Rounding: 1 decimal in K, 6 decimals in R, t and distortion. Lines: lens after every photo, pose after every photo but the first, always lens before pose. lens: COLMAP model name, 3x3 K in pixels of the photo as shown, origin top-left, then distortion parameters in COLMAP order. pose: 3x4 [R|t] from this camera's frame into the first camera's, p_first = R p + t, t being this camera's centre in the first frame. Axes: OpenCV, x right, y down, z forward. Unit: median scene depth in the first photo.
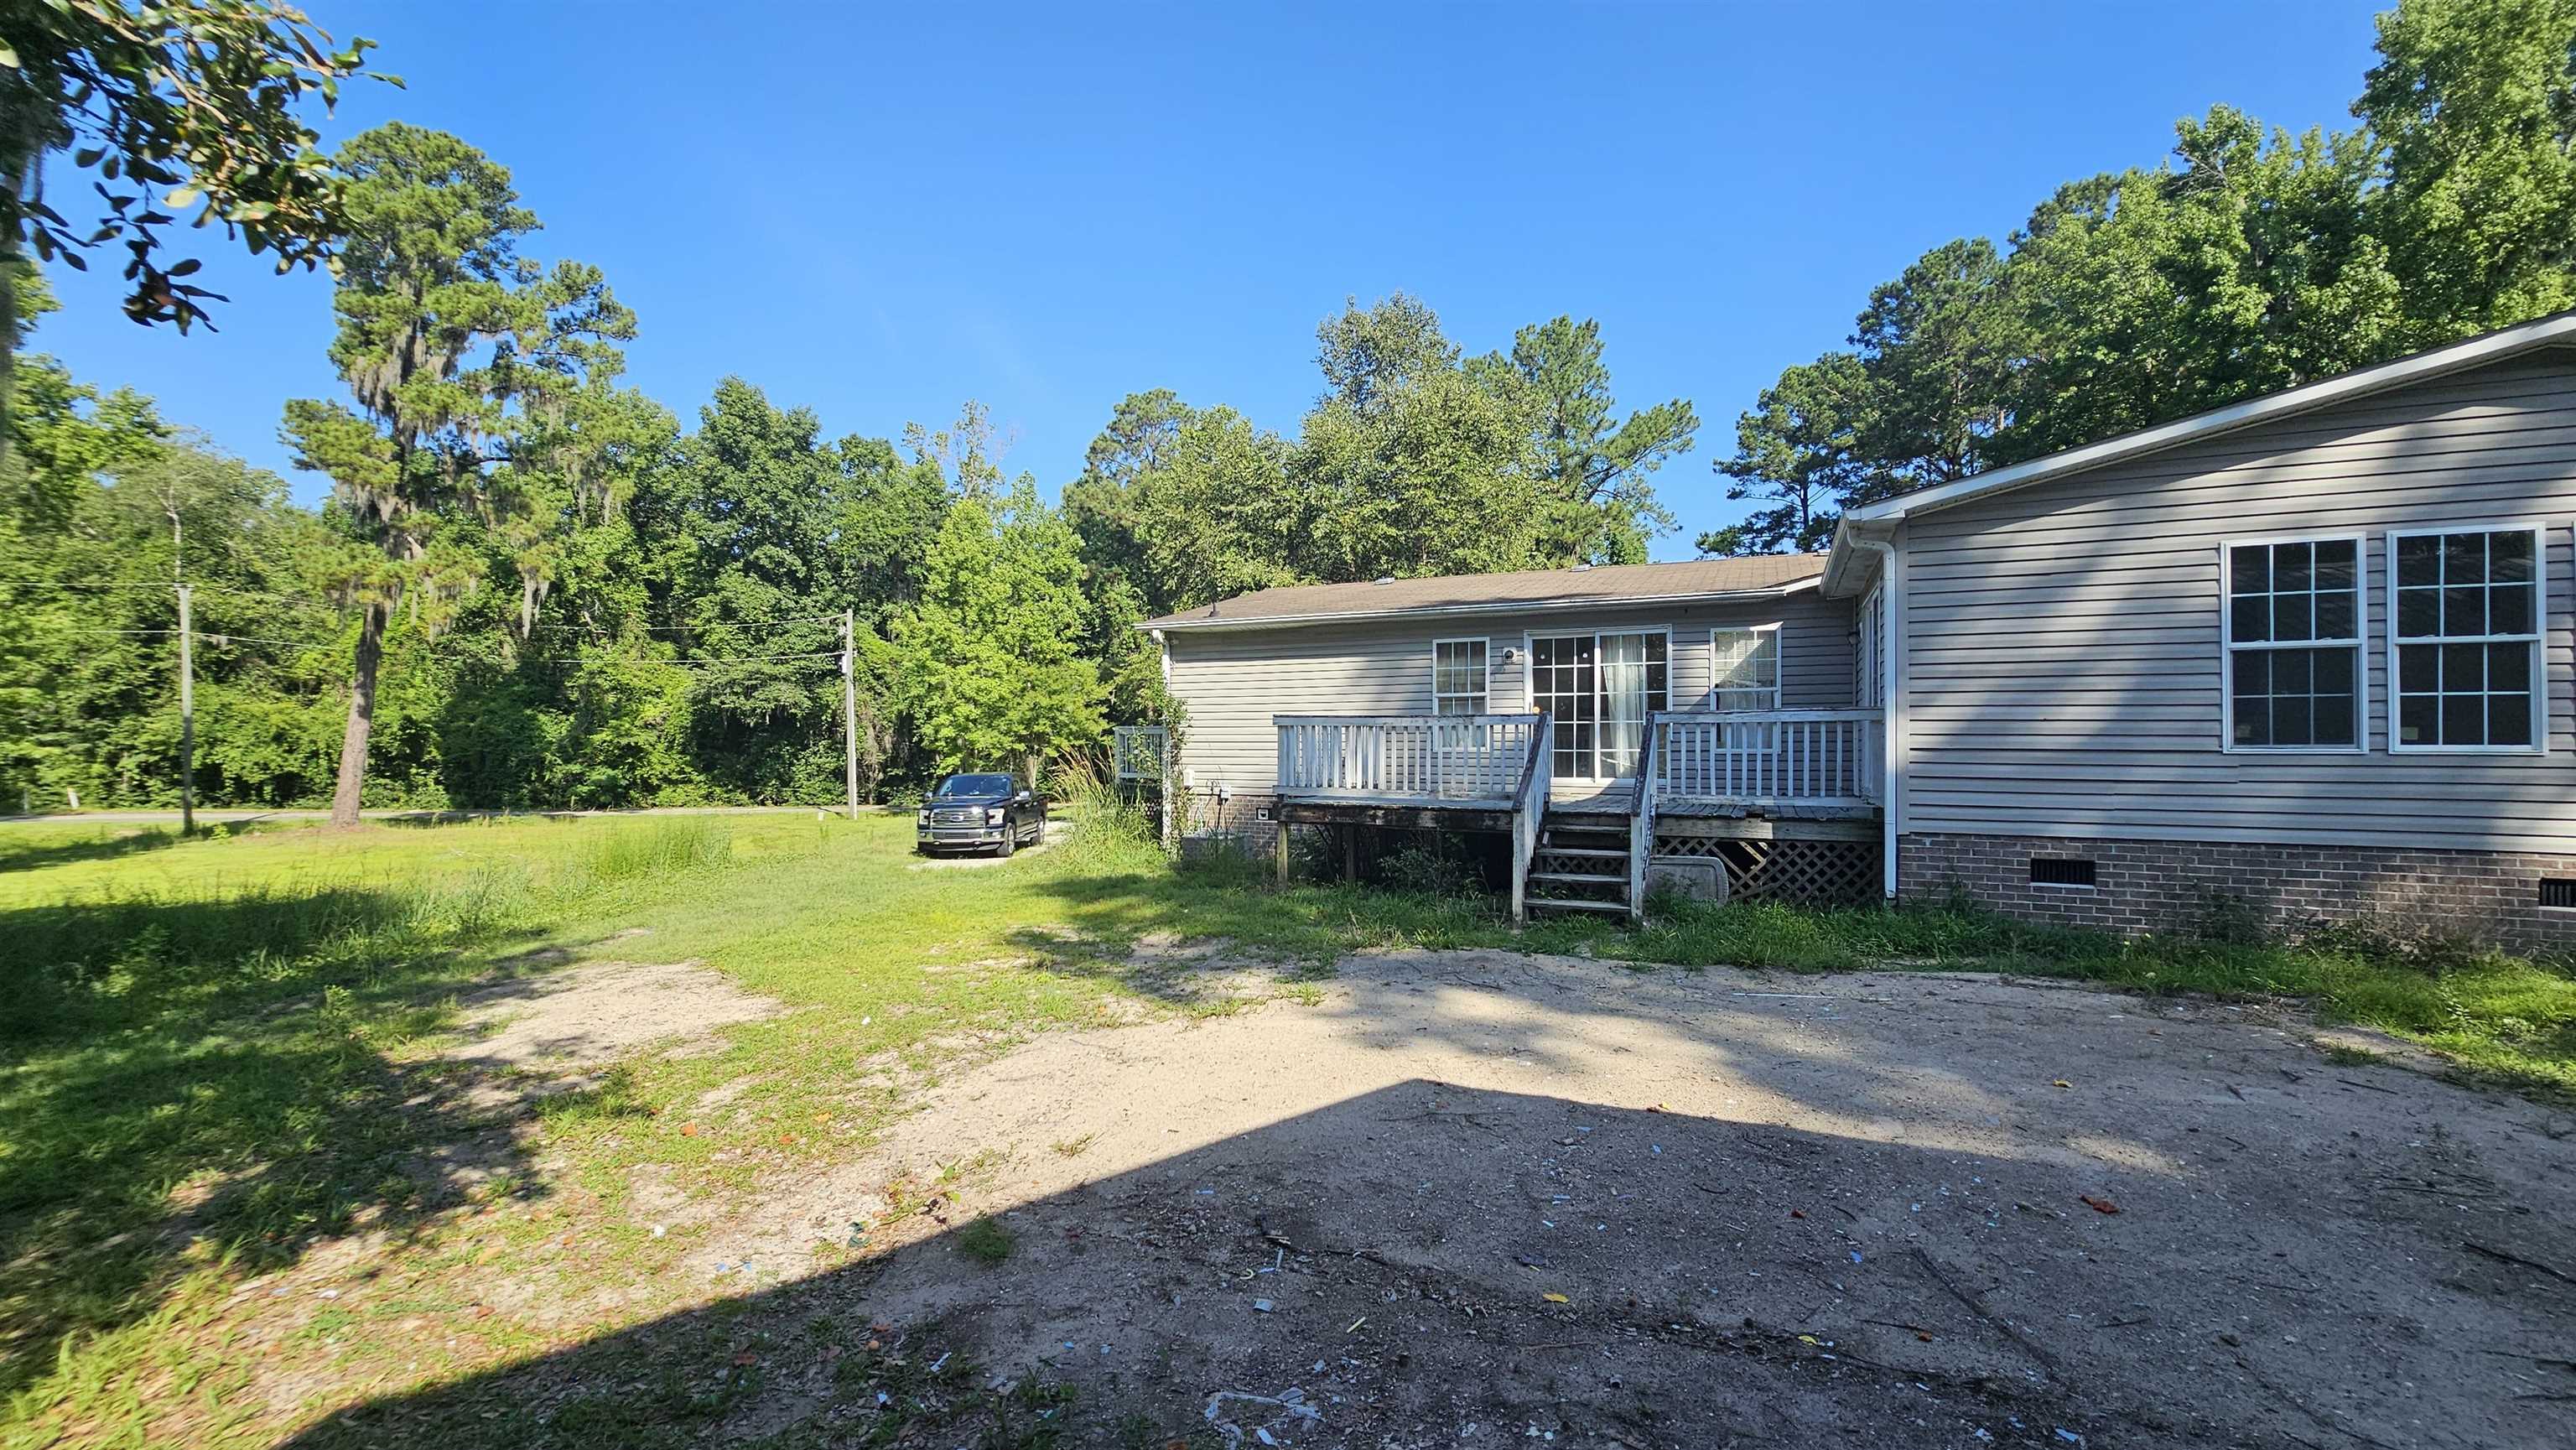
lens RADIAL K [[1034.2, 0, 1286.4], [0, 1034.2, 744.6], [0, 0, 1]] dist [-0.007809, 0.002887]
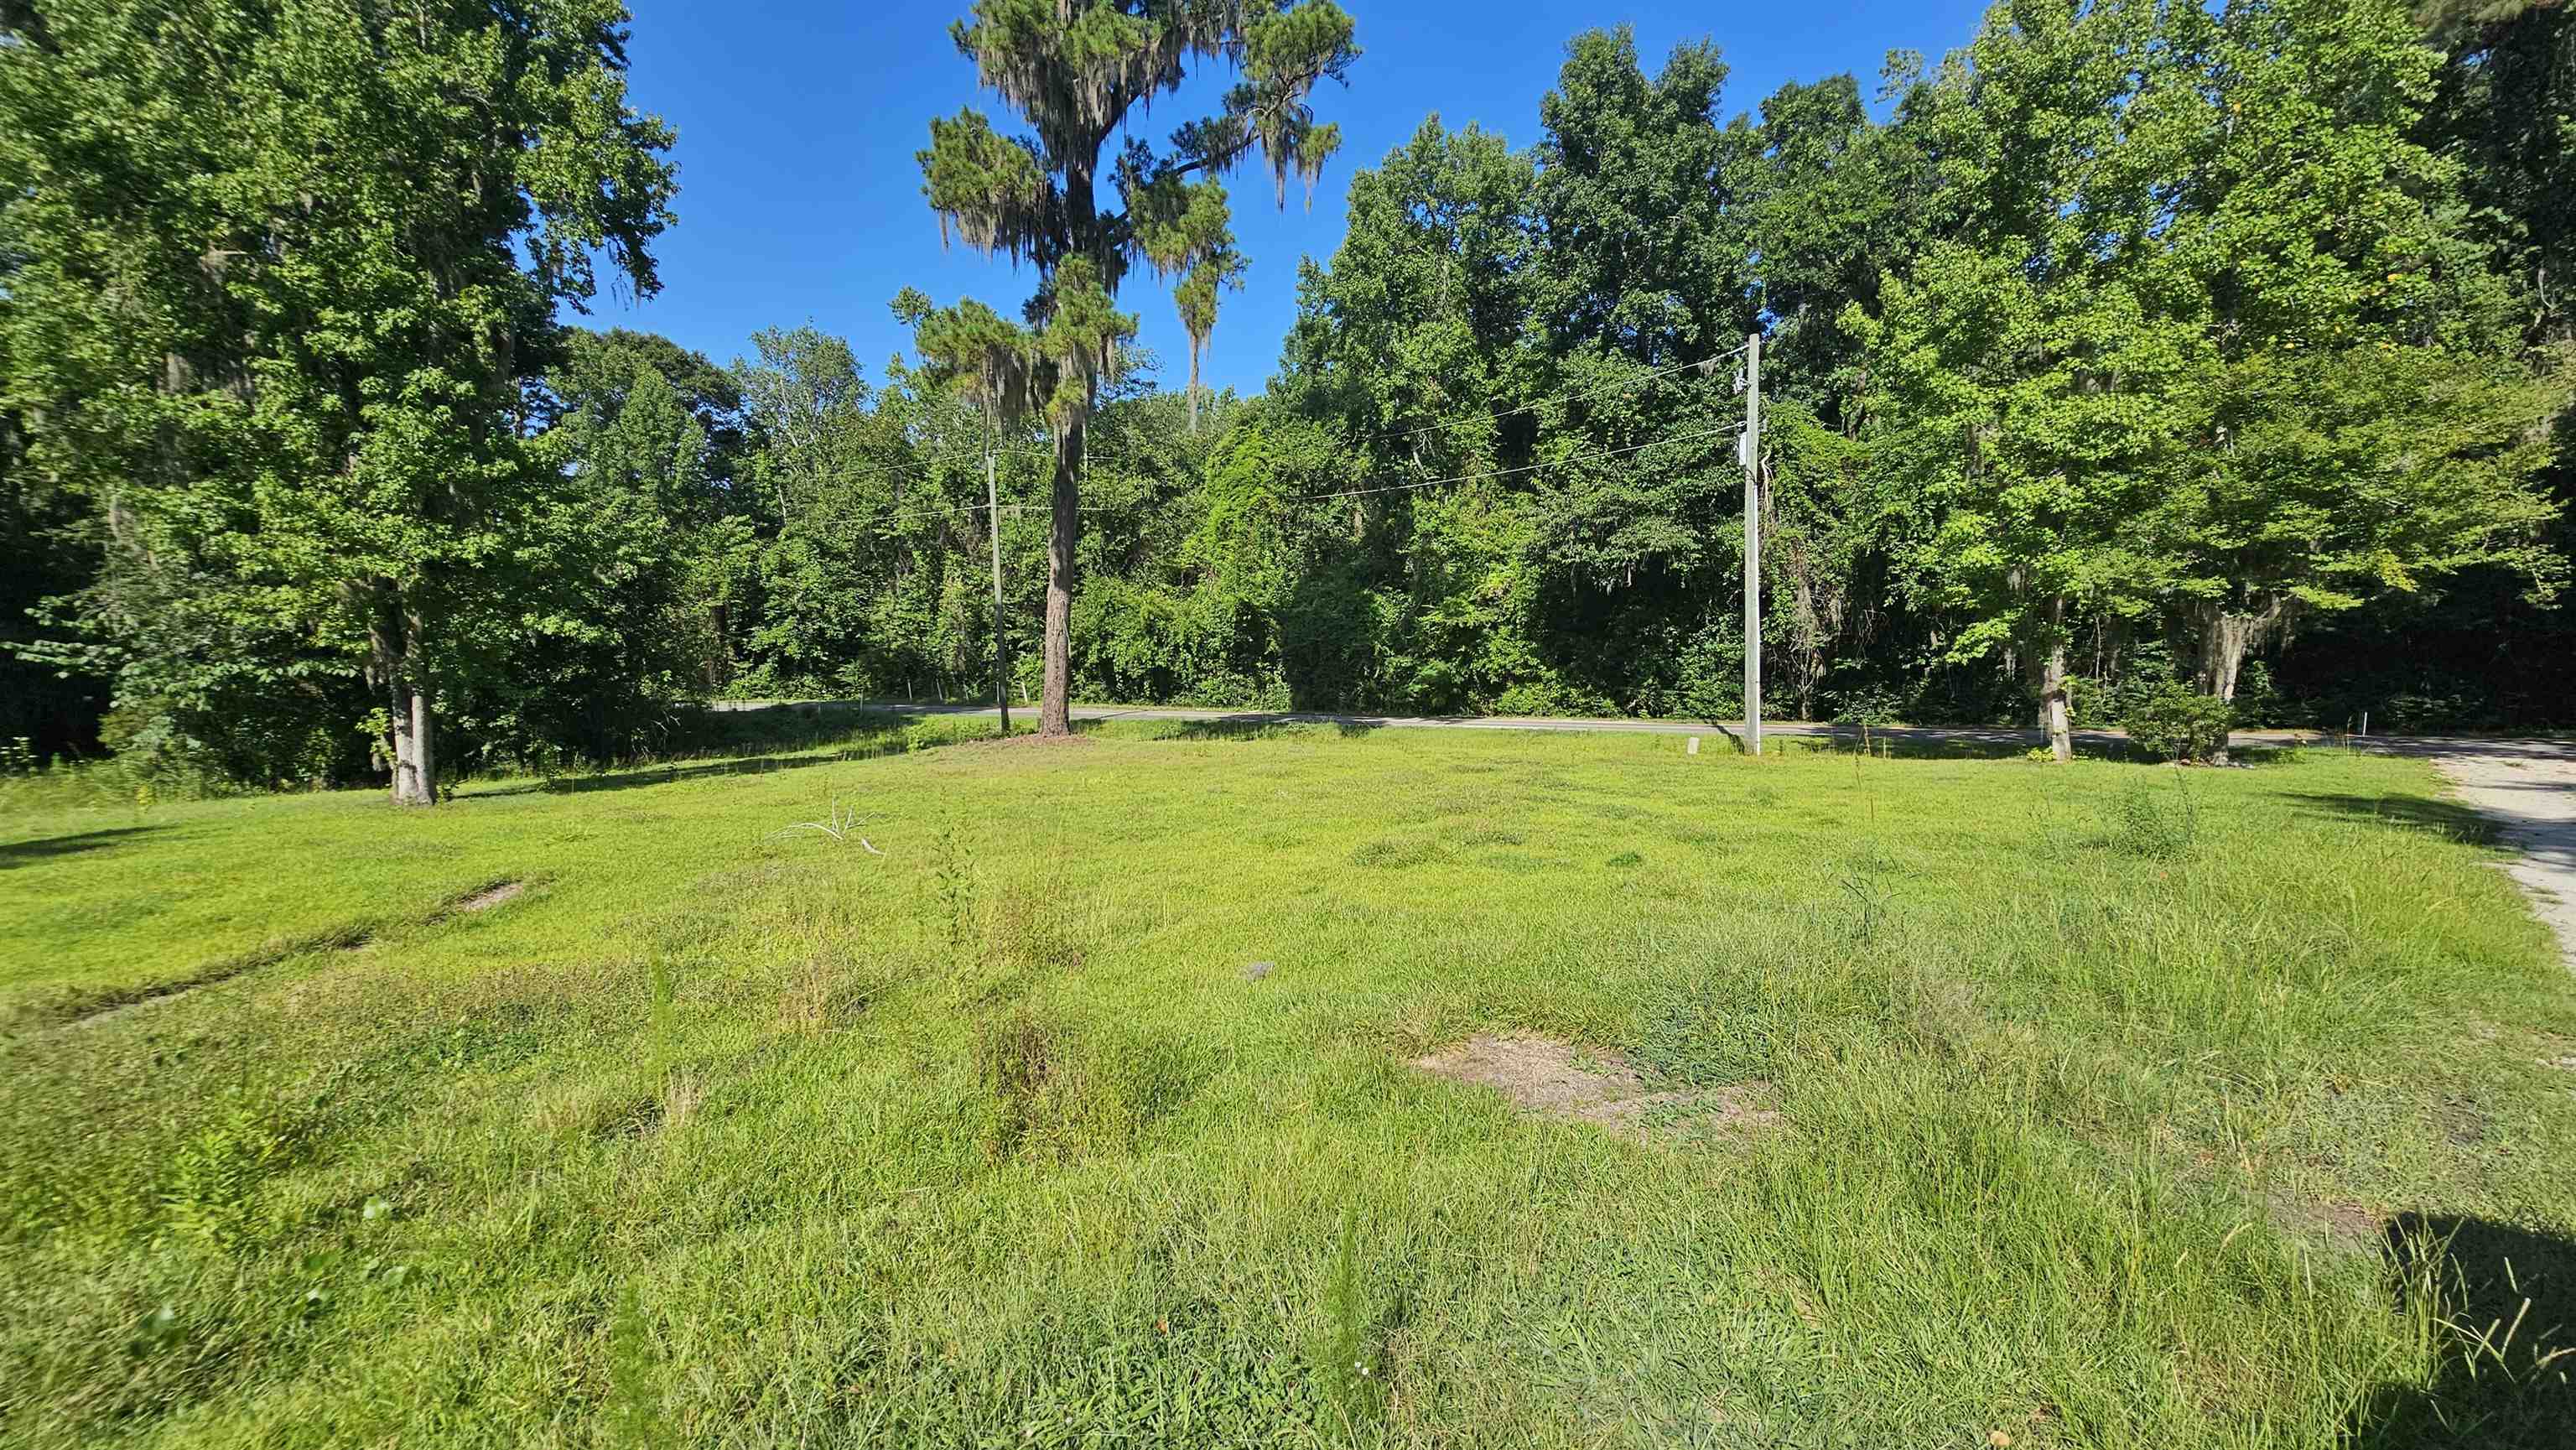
lens RADIAL K [[1034.2, 0, 1286.4], [0, 1034.2, 744.6], [0, 0, 1]] dist [-0.007809, 0.002887]
pose [[0.645800, 0.052897, -0.761672, -0.155933], [0.020156, 0.996068, 0.086264, 0.016645], [0.763241, -0.071062, 0.642195, 0.430420]]
